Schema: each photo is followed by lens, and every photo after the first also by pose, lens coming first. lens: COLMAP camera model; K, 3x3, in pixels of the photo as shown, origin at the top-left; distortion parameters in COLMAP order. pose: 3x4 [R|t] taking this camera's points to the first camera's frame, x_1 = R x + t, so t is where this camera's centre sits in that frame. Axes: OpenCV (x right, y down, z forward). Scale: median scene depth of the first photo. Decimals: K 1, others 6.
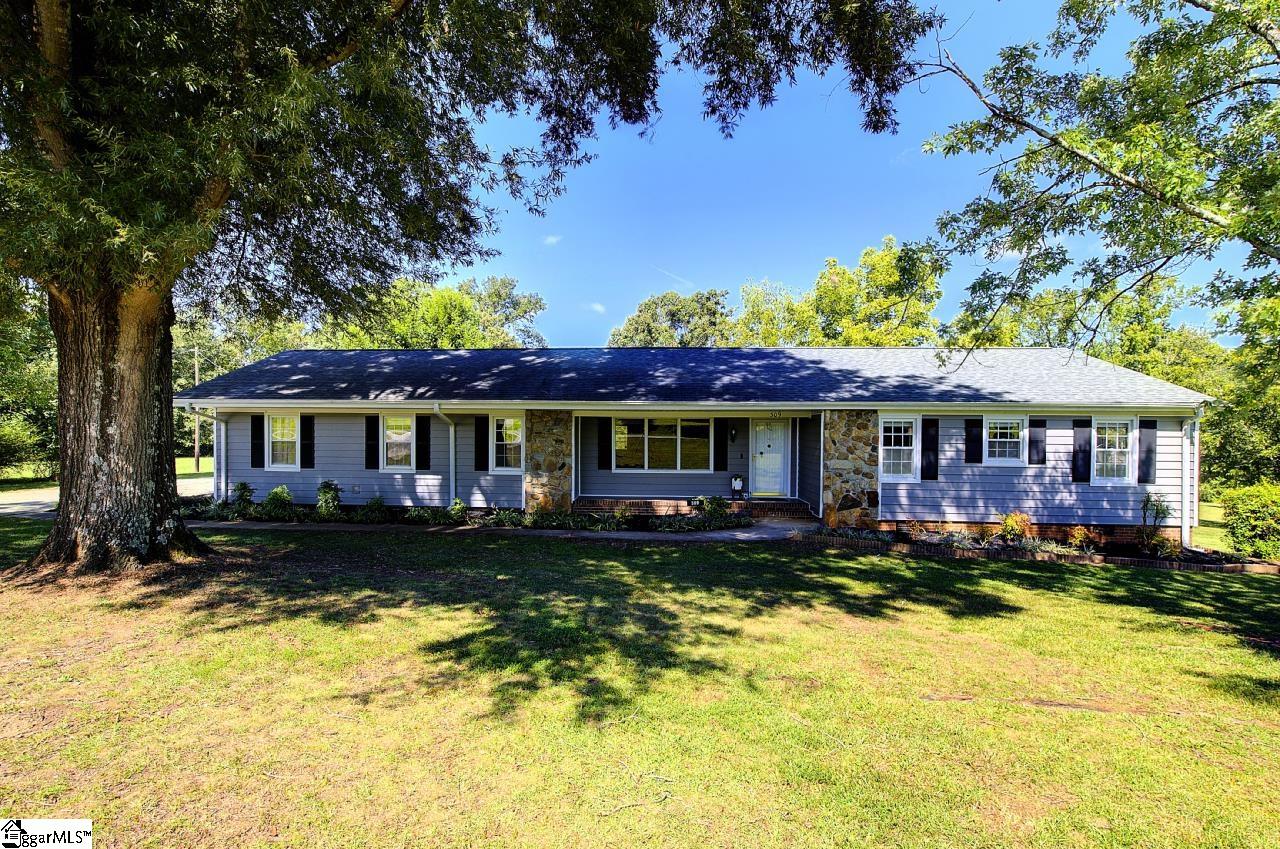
lens RADIAL K [[544.7, 0, 637.2], [0, 544.7, 427.2], [0, 0, 1]] dist [0.005052, 0.001569]
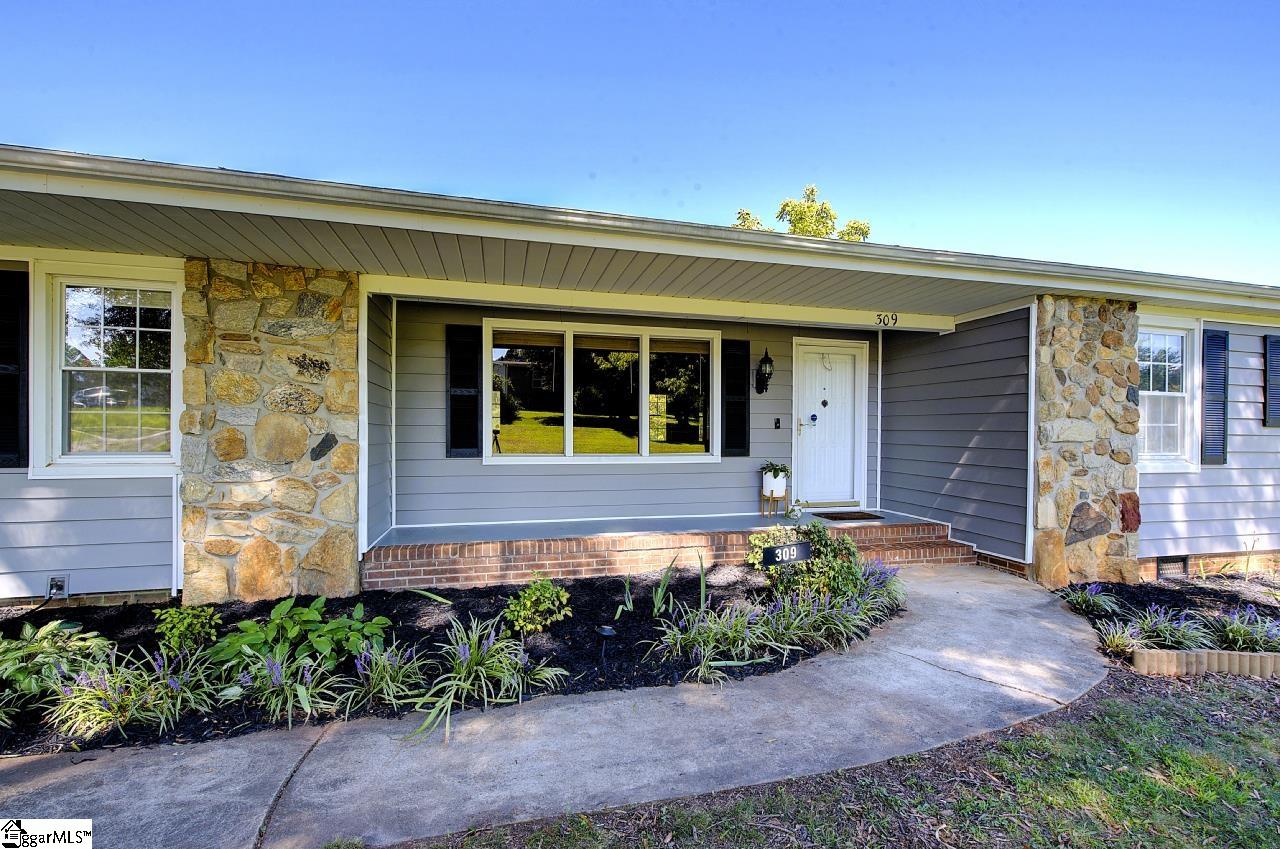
lens RADIAL K [[544.7, 0, 643.7], [0, 544.7, 428.3], [0, 0, 1]] dist [0.005052, 0.001569]
pose [[0.959944, 0.000055, 0.280193, -0.052083], [0.000489, 0.999998, -0.001869, 0.066824], [-0.280193, 0.001931, 0.959942, 0.692597]]
